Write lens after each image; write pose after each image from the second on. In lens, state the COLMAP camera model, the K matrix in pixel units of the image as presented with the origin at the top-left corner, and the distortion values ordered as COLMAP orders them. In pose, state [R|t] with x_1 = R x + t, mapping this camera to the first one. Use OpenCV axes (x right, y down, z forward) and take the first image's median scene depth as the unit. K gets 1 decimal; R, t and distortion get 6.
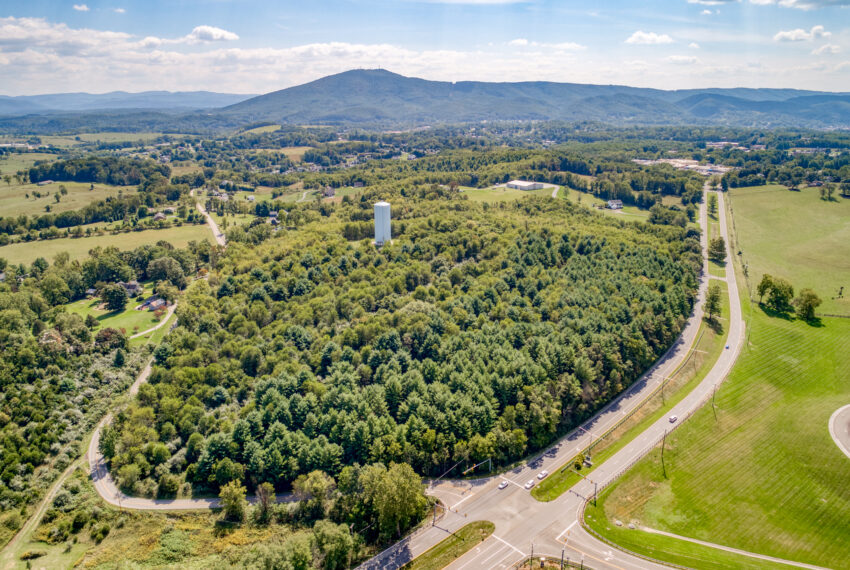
lens RADIAL K [[606.2, 0, 424.7], [0, 606.2, 297.3], [0, 0, 1]] dist [-0.083321, 0.050721]
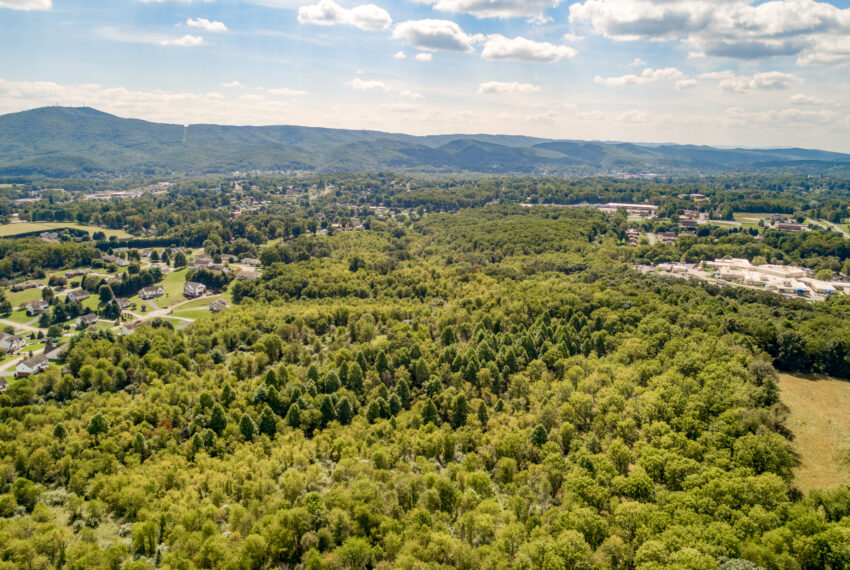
lens RADIAL K [[606.5, 0, 427.1], [0, 606.5, 299.2], [0, 0, 1]] dist [-0.086205, 0.054134]
pose [[0.905639, -0.090483, 0.414284, -0.025008], [0.118440, 0.992062, -0.042239, -0.100118], [-0.407173, 0.087321, 0.909167, 0.302221]]
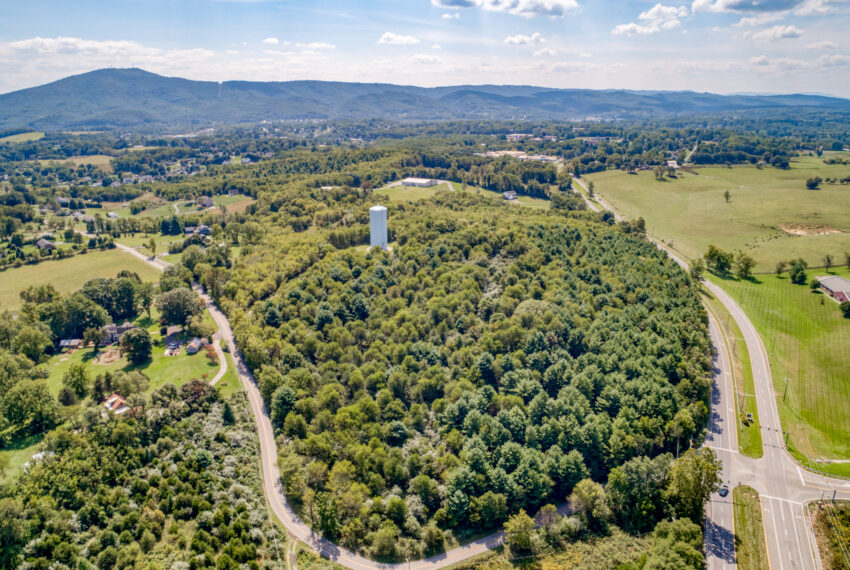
lens RADIAL K [[608.5, 0, 425.0], [0, 608.5, 285.0], [0, 0, 1]] dist [-0.088507, 0.054287]
pose [[0.925284, -0.113059, 0.362031, -0.065753], [0.119554, 0.992818, 0.004490, -0.005411], [-0.359938, 0.039128, 0.932155, 0.015408]]
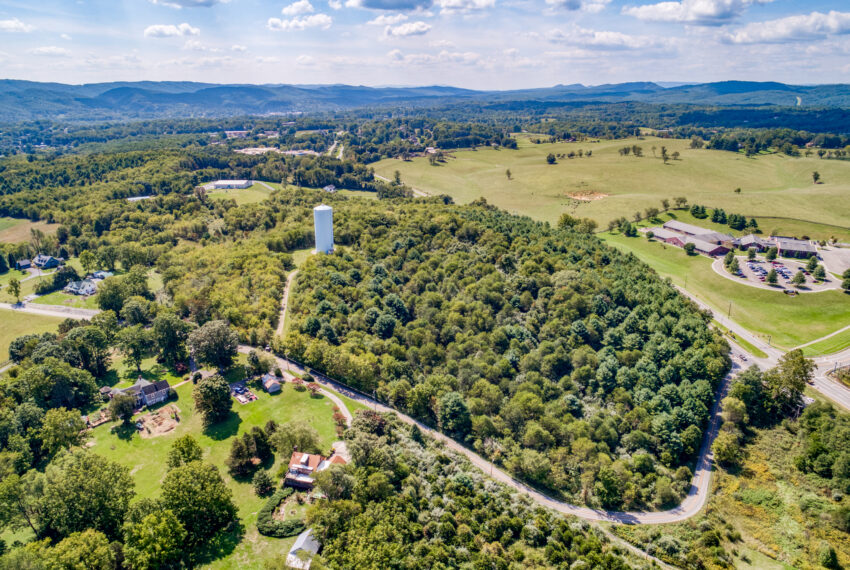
lens RADIAL K [[606.2, 0, 424.7], [0, 606.2, 297.3], [0, 0, 1]] dist [-0.083321, 0.050721]
pose [[0.598833, -0.257925, 0.758205, -0.124814], [0.250564, 0.959532, 0.128515, -0.018974], [-0.760669, 0.113019, 0.639226, 0.060133]]
